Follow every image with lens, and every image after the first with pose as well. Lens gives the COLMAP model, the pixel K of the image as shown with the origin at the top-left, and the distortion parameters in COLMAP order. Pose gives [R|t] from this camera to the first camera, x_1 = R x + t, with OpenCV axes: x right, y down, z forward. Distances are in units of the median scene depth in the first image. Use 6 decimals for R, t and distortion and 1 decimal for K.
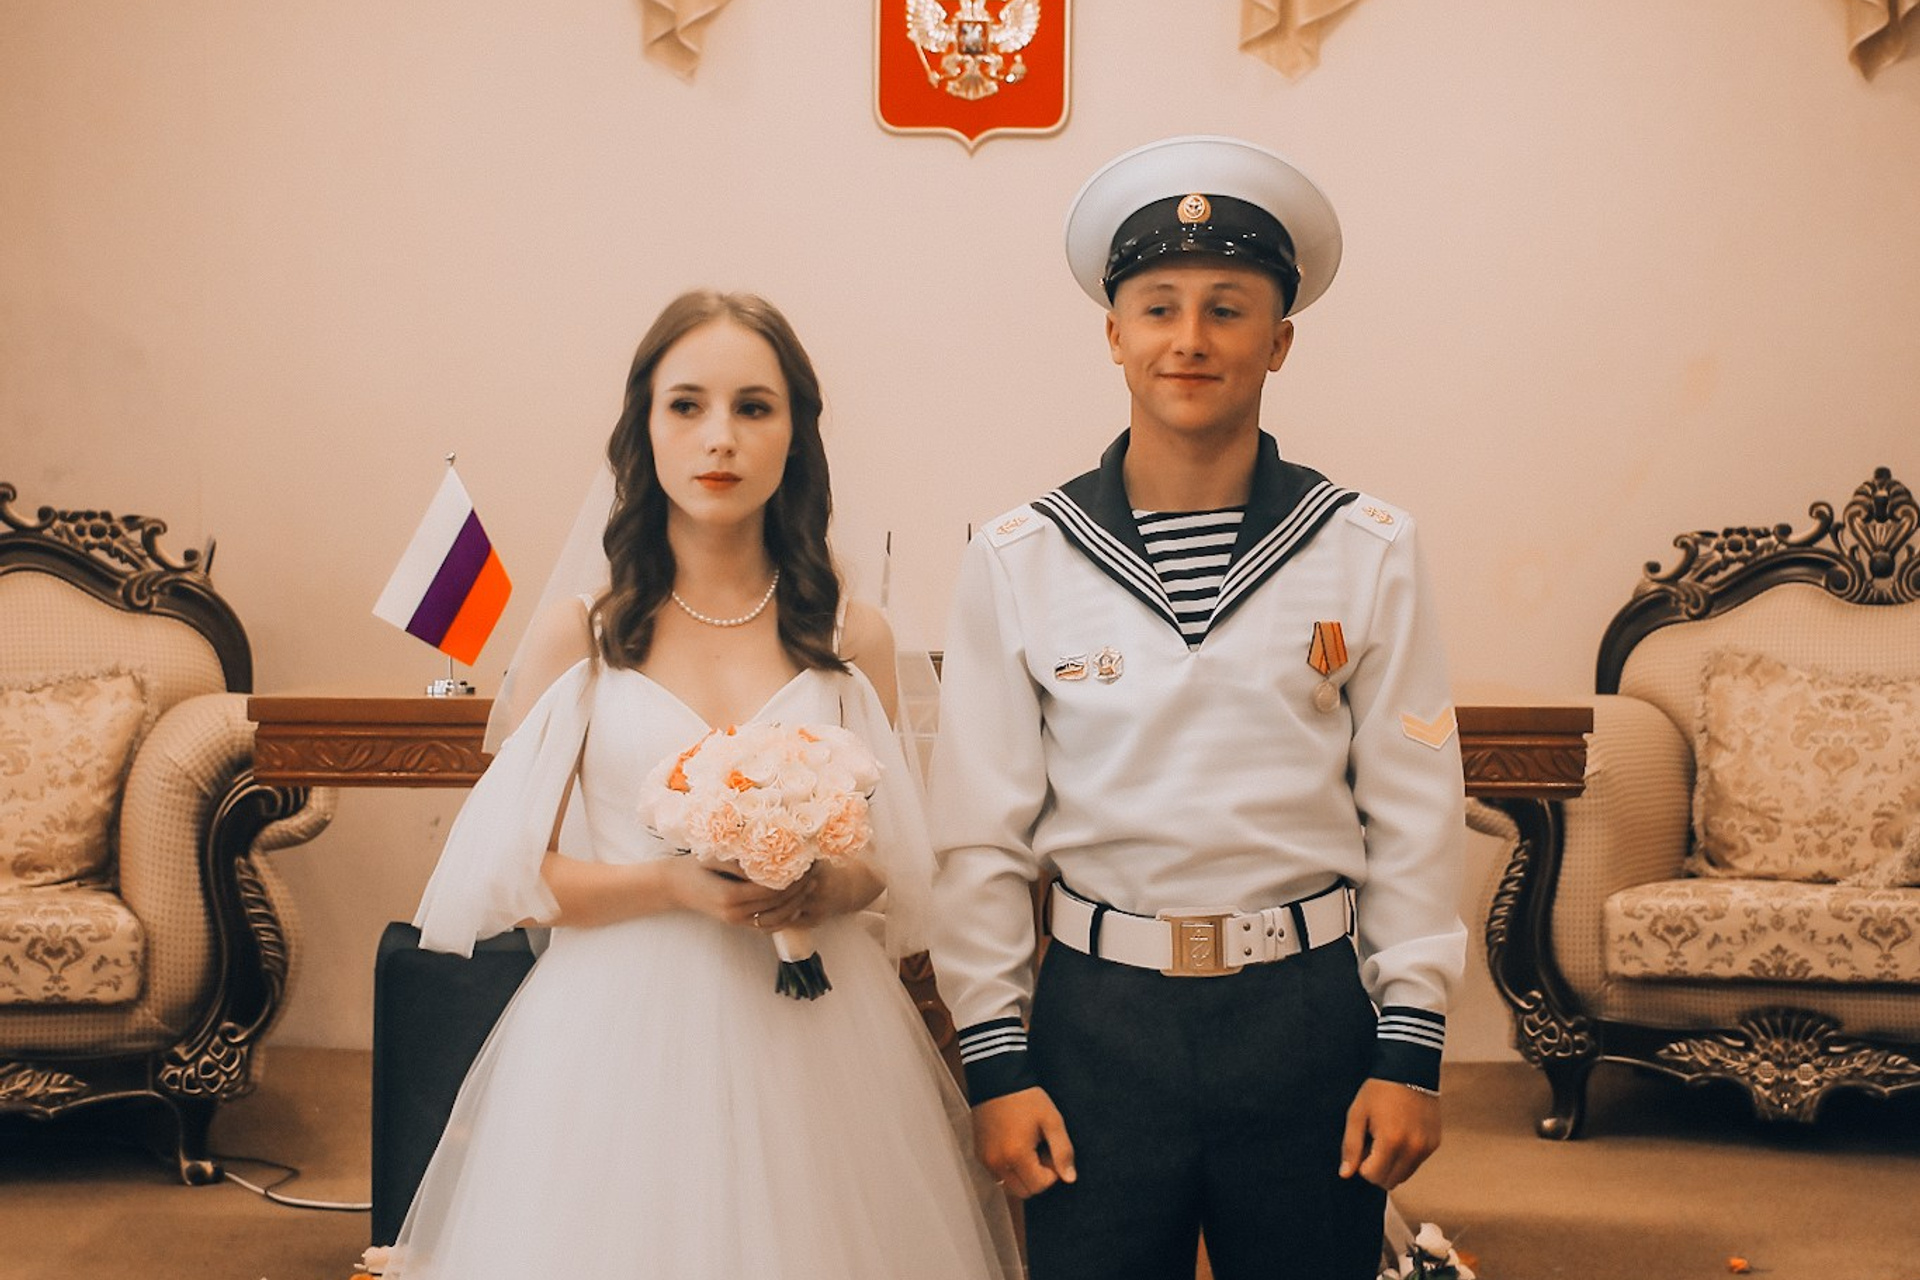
lens RADIAL K [[3320.1, 0, 960.0], [0, 3320.1, 640.0], [0, 0, 1]] dist [-0.040846, -0.358329]
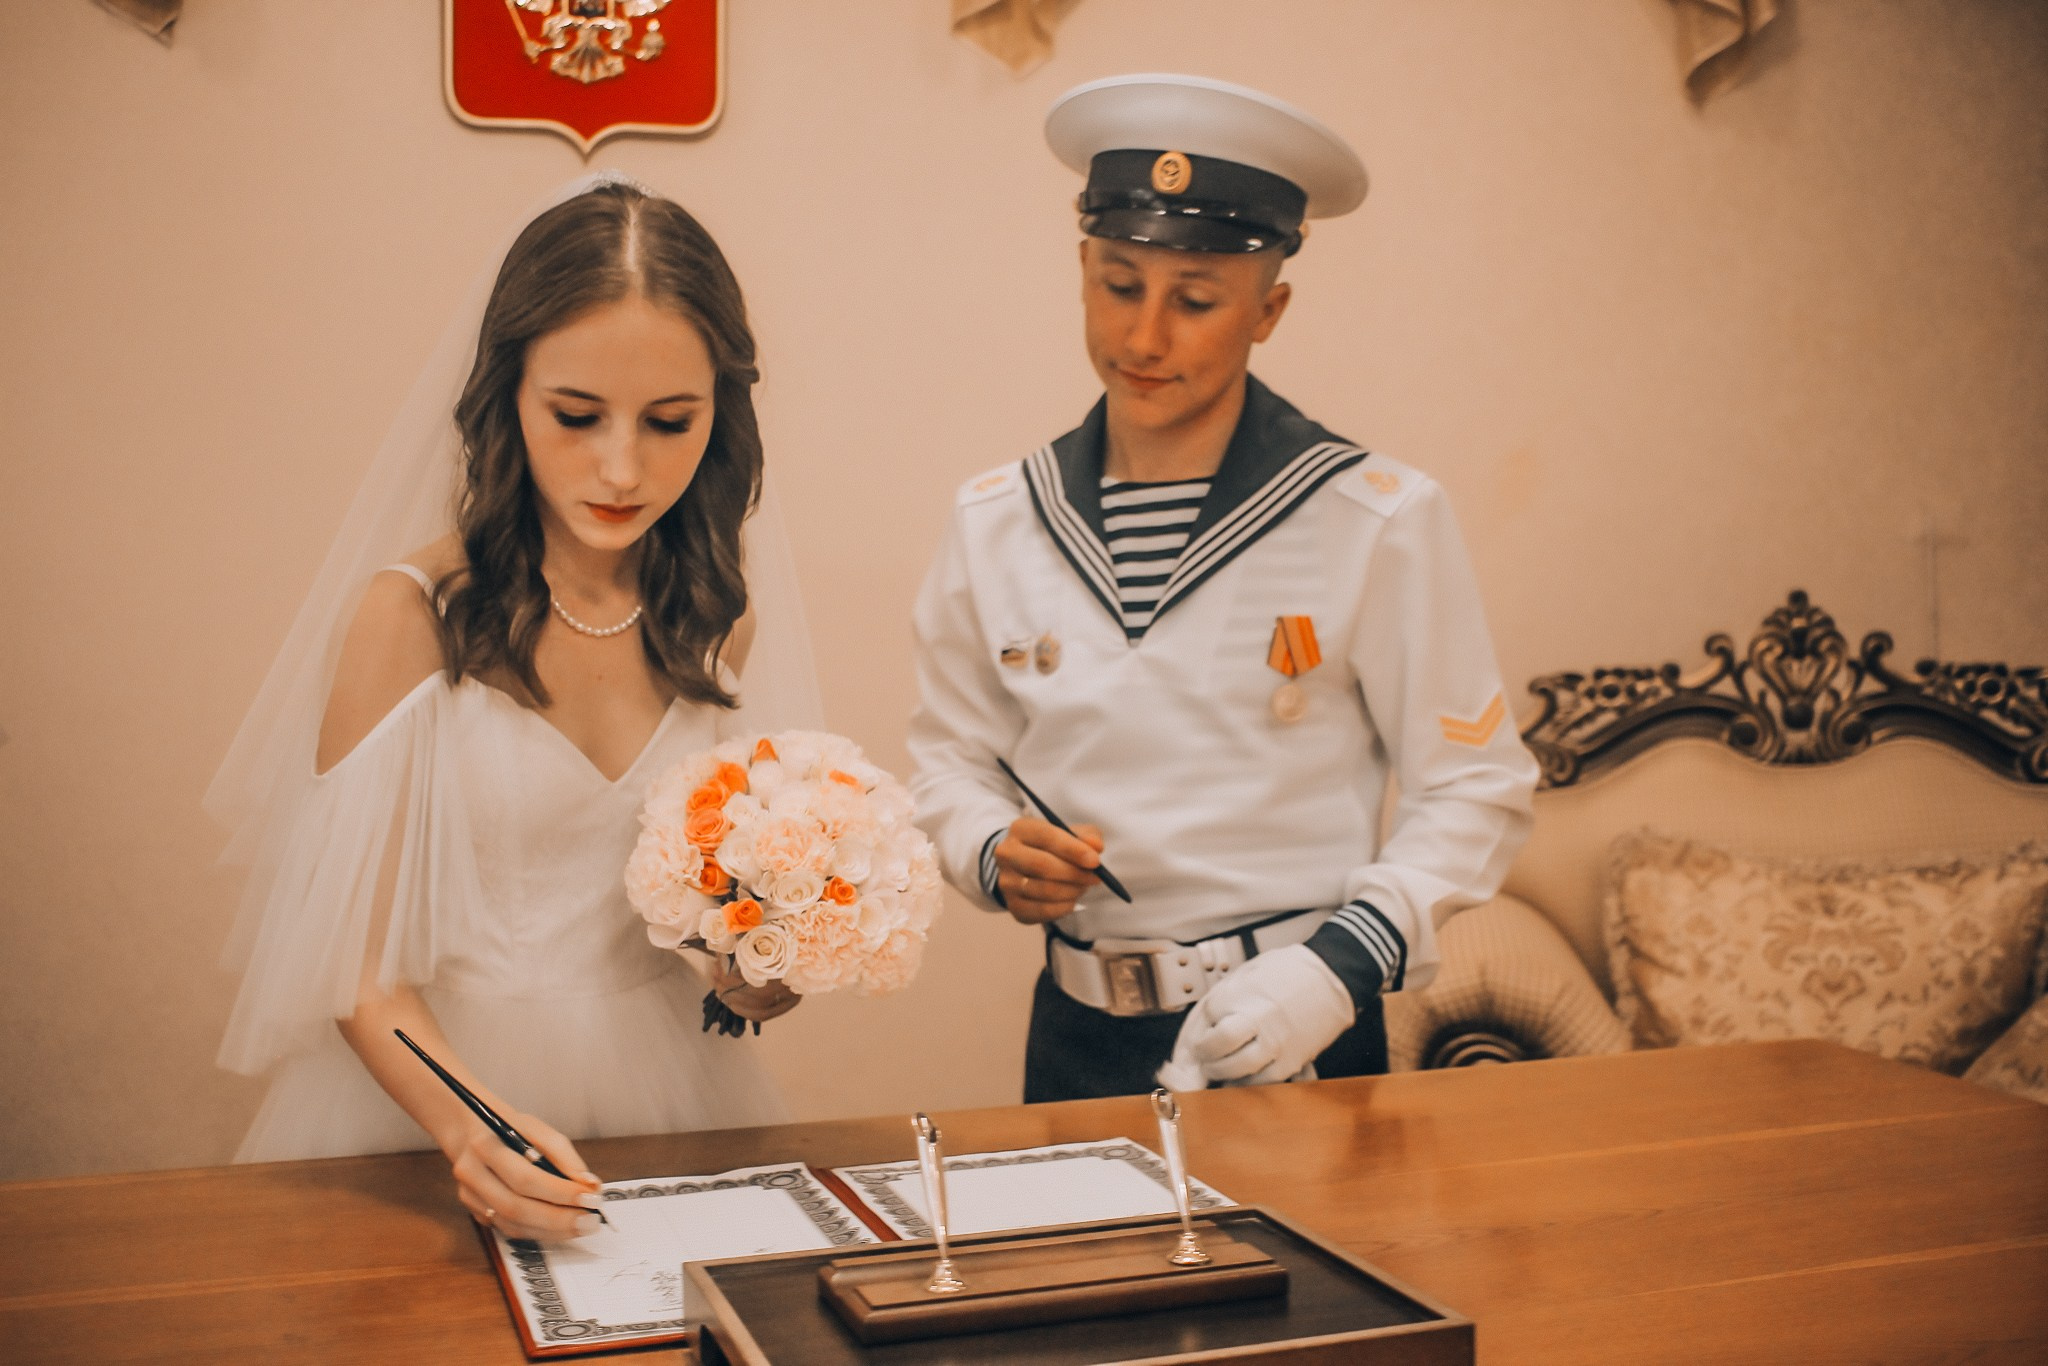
lens RADIAL K [[2282.7, 0, 1023.8], [0, 2282.7, 693.6], [0, 0, 1]] dist [-0.123752, 0.115225]
pose [[0.953373, -0.028860, 0.300413, -0.060310], [0.023101, 0.999475, 0.022705, -0.045143], [-0.300910, -0.014706, 0.953539, 0.556171]]
